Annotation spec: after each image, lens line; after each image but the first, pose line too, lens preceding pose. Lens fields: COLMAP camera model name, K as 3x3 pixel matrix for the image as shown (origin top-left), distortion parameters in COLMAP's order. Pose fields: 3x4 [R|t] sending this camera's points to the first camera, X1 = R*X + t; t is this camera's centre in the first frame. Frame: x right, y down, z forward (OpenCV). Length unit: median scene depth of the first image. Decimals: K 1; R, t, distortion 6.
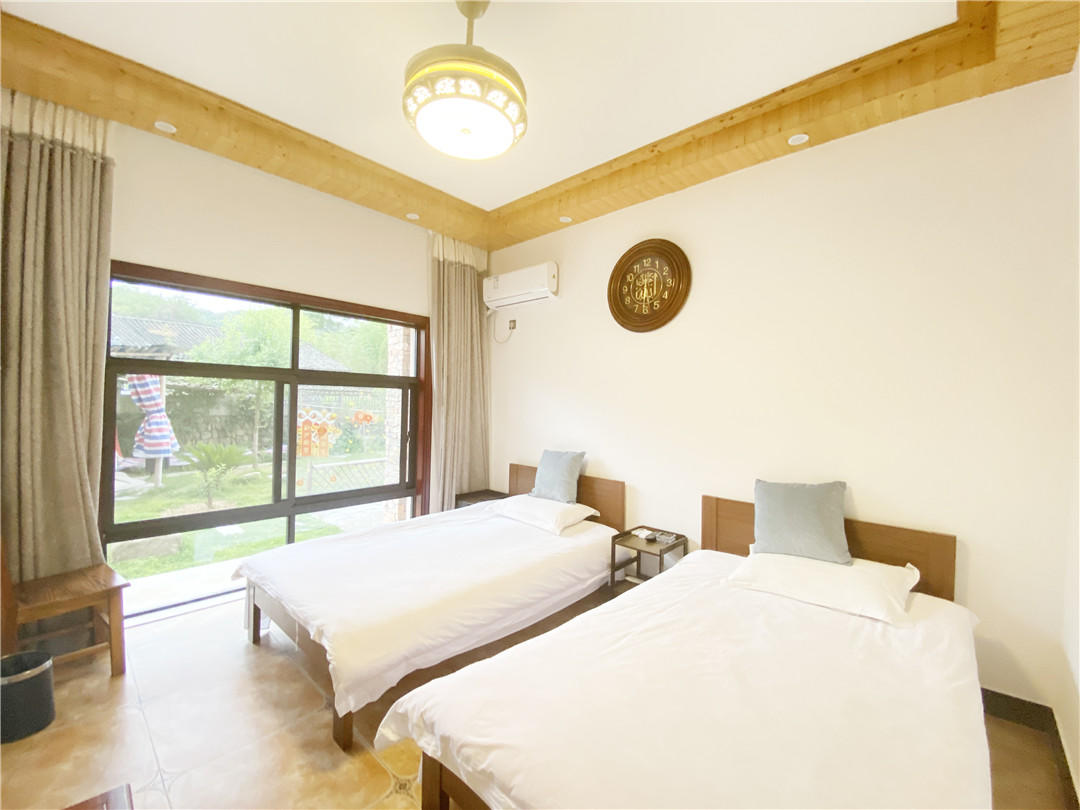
lens RADIAL K [[440.2, 0, 540.8], [0, 440.2, 404.7], [0, 0, 1]] dist [0.028101, -0.024713]
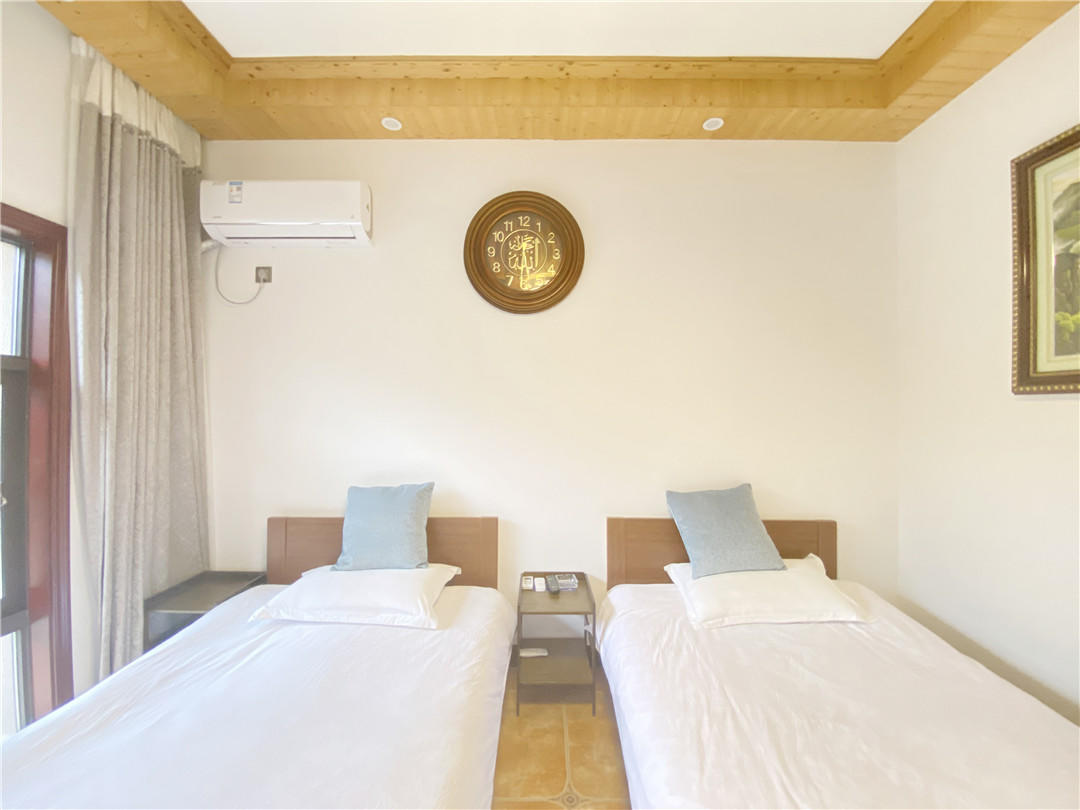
lens RADIAL K [[440.2, 0, 540.8], [0, 440.2, 404.7], [0, 0, 1]] dist [0.028101, -0.024713]
pose [[0.738114, -0.008532, 0.674622, -0.221458], [0.015966, 0.999861, -0.004824, -0.004814], [-0.674487, 0.014332, 0.738147, 0.381463]]
